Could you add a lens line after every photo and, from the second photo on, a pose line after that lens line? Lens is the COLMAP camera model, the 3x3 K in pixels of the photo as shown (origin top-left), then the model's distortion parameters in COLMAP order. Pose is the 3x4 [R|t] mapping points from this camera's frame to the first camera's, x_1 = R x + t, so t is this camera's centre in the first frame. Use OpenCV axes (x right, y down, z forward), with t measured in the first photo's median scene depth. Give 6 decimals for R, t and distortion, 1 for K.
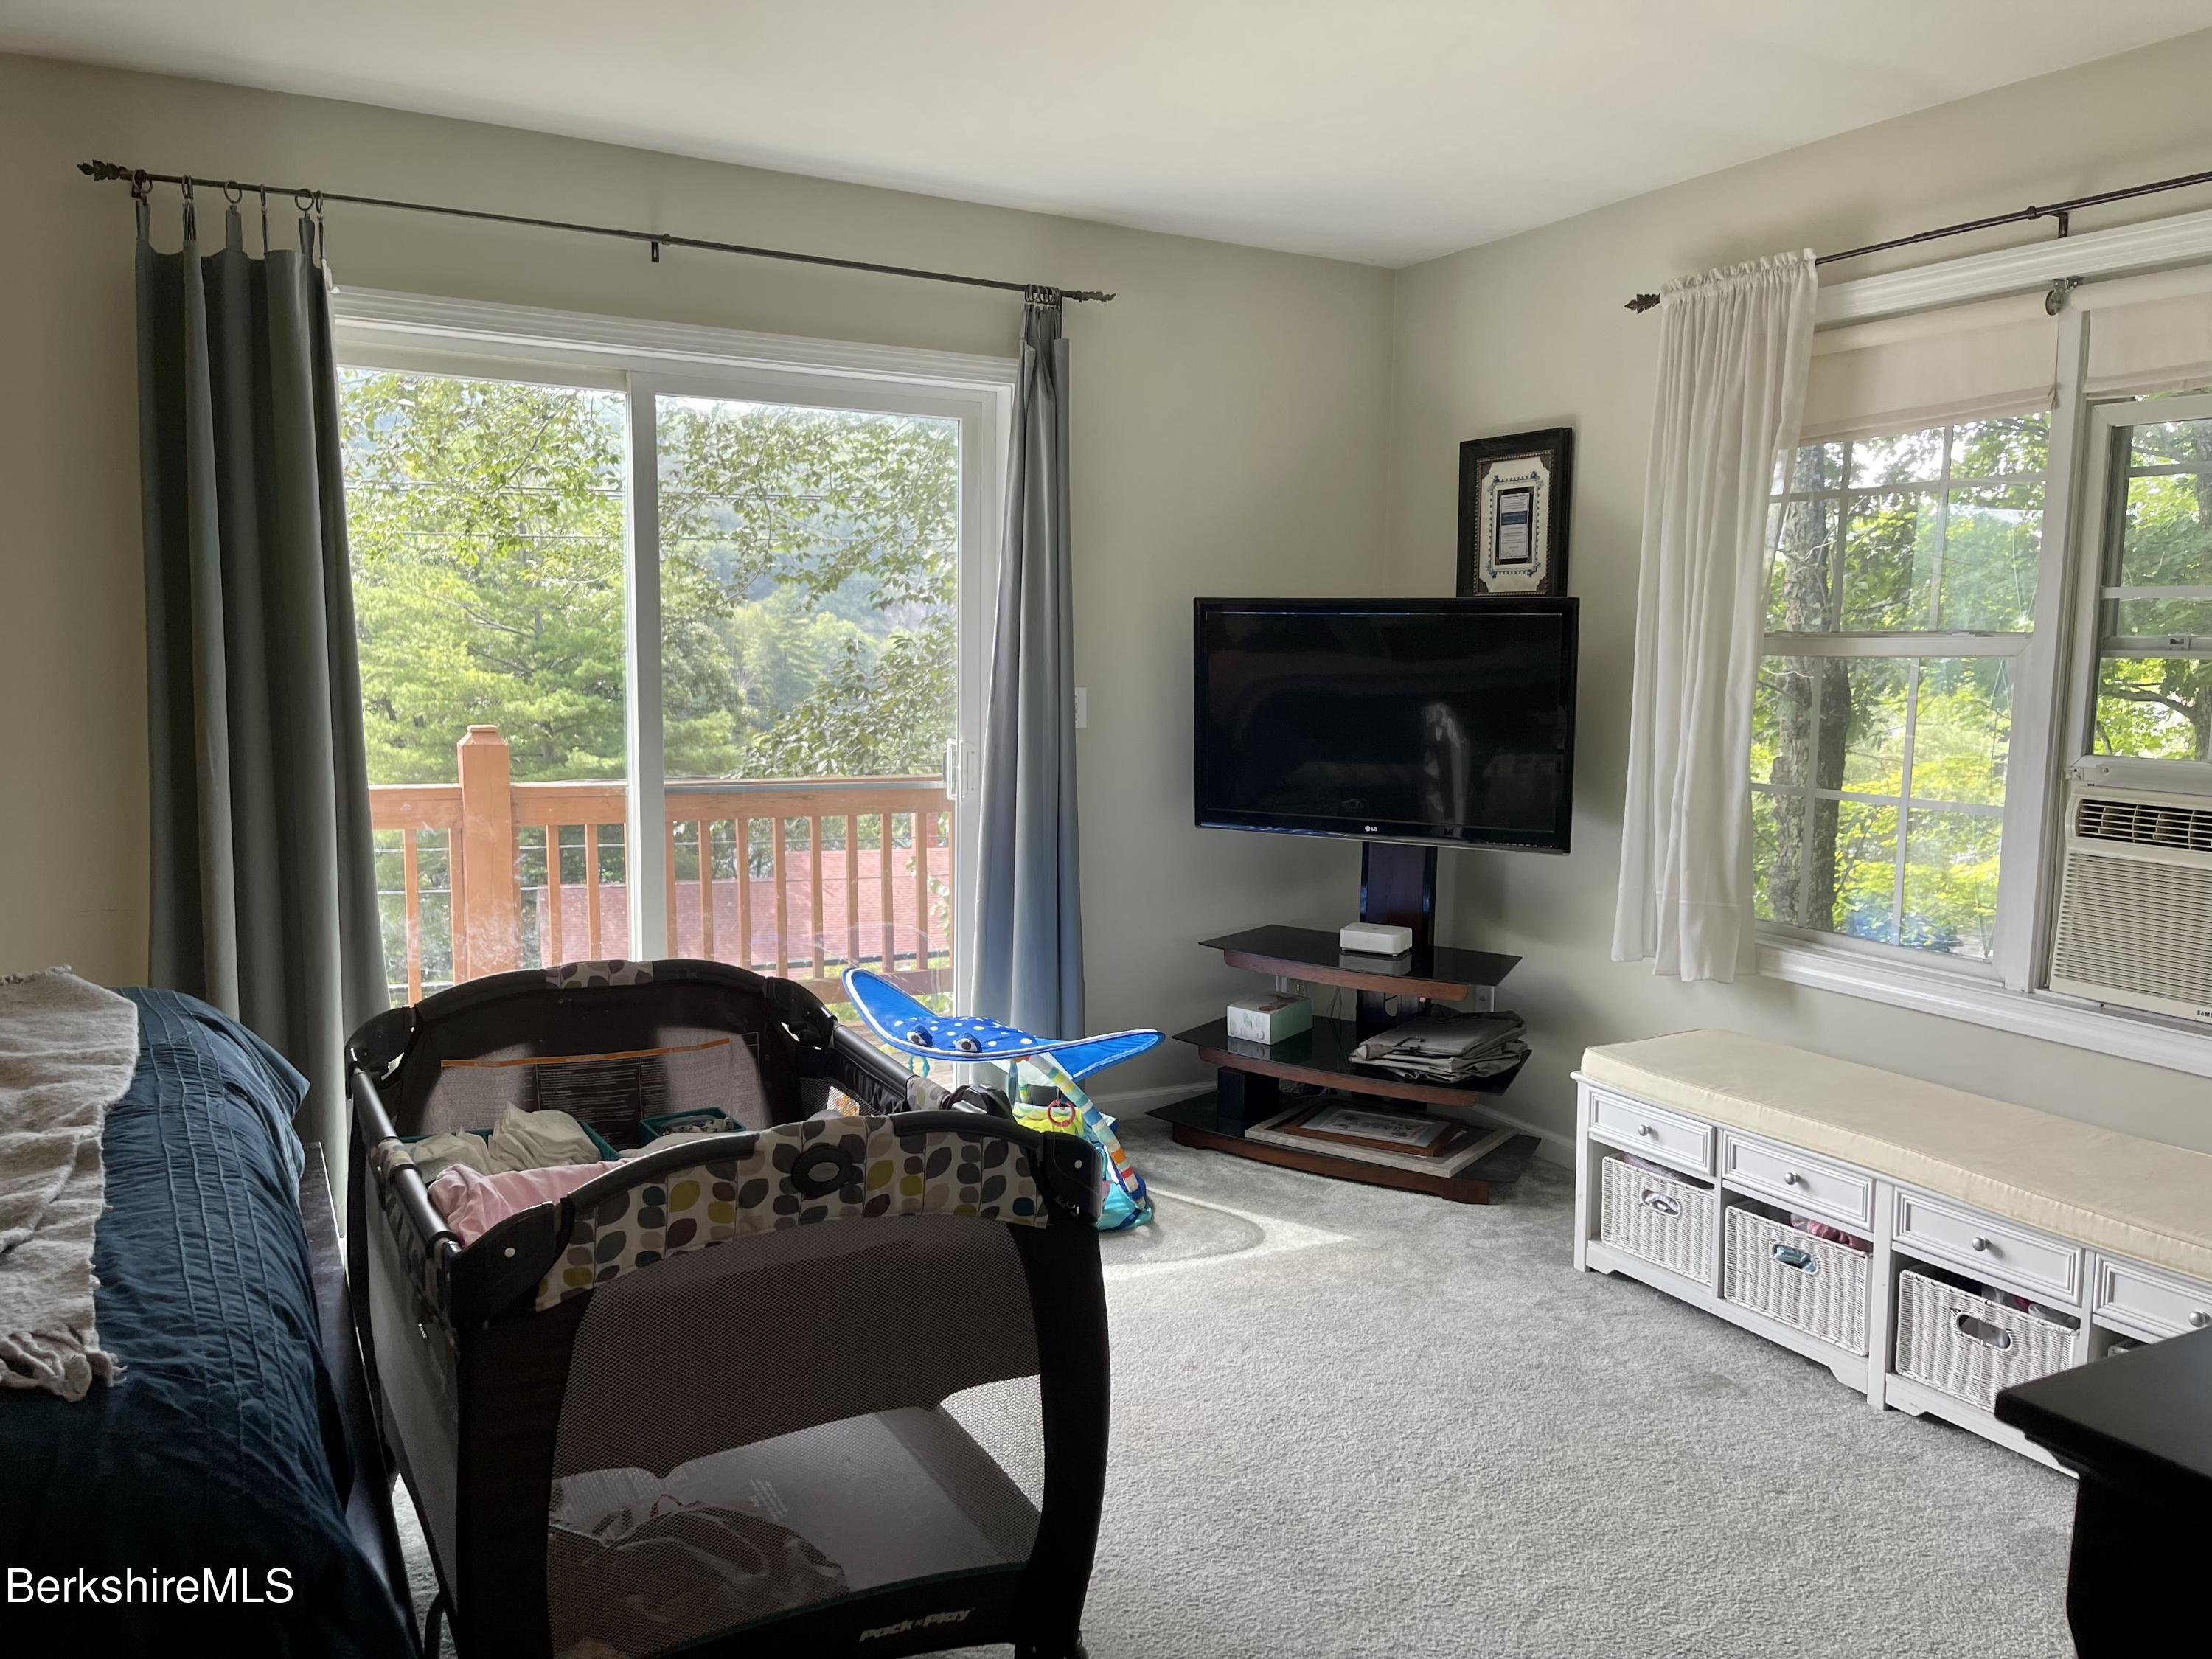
lens RADIAL K [[1677.6, 0, 1121.8], [0, 1677.6, 828.8], [0, 0, 1]] dist [0.068254, -0.087069]
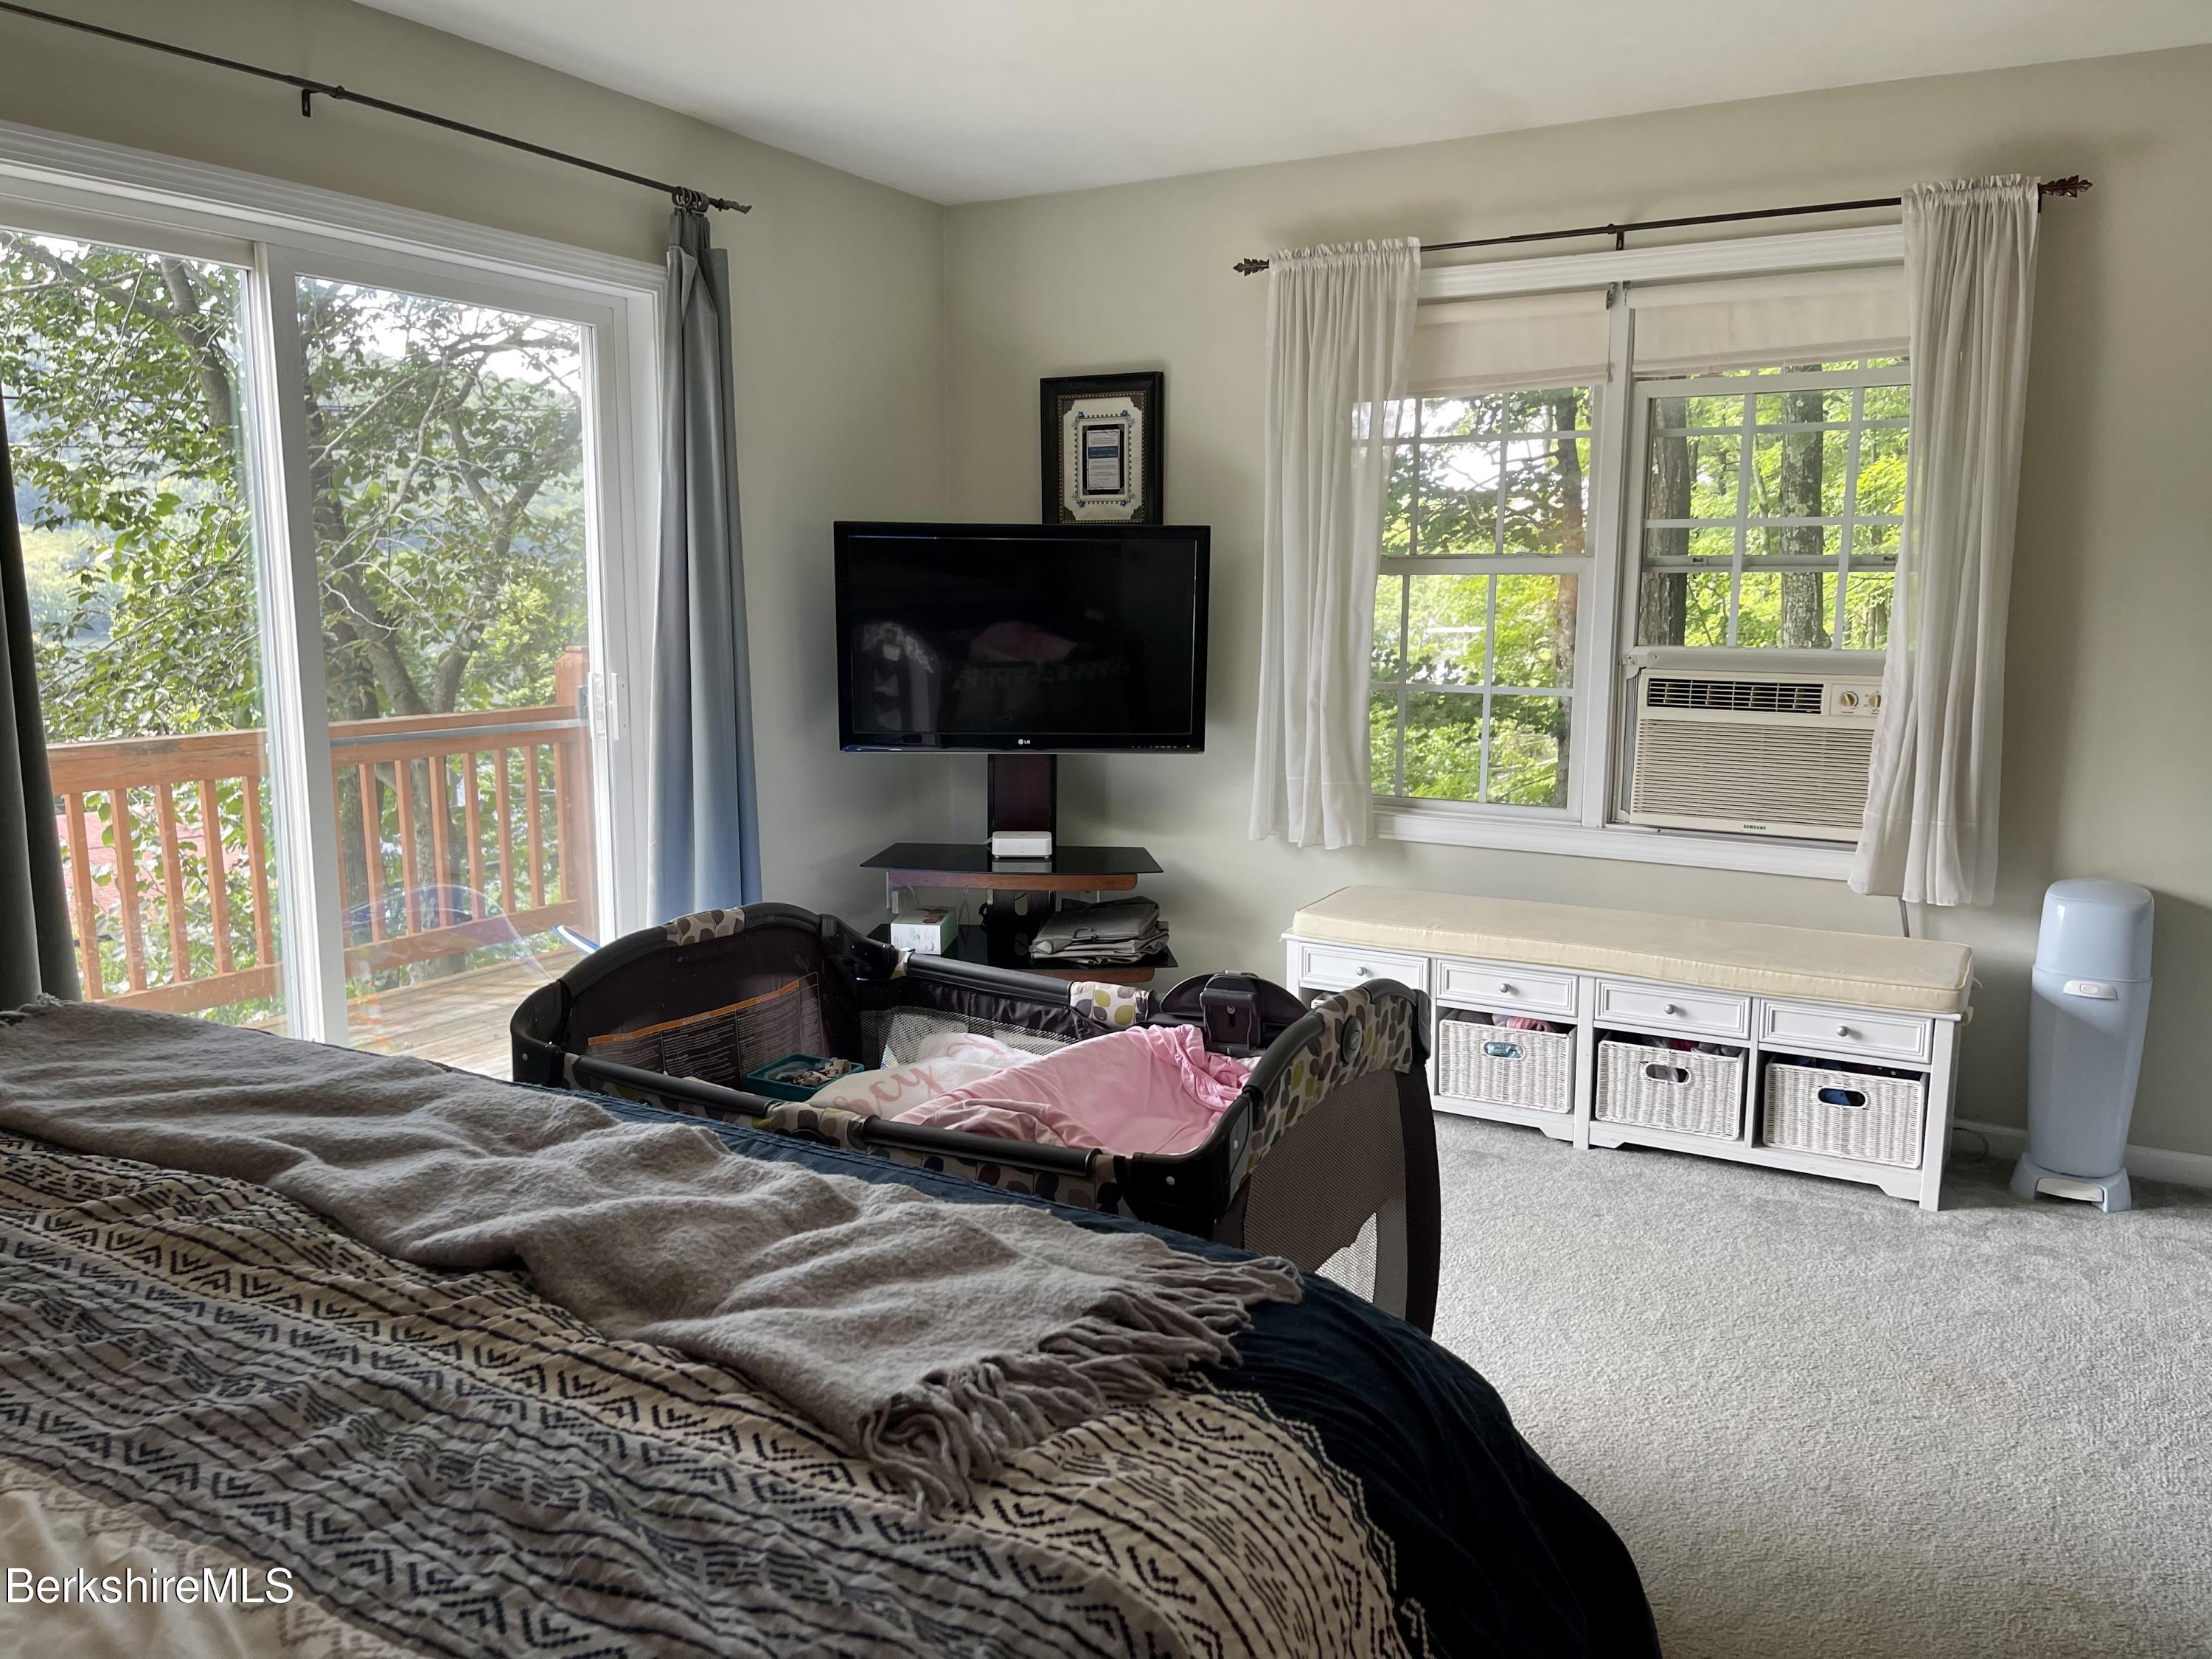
lens RADIAL K [[1677.6, 0, 1112.1], [0, 1677.6, 830.0], [0, 0, 1]] dist [0.068254, -0.087069]
pose [[0.852254, -0.087679, 0.515728, -0.410010], [0.065547, 0.995983, 0.061010, -0.006117], [-0.519006, -0.018192, 0.854577, 0.063131]]
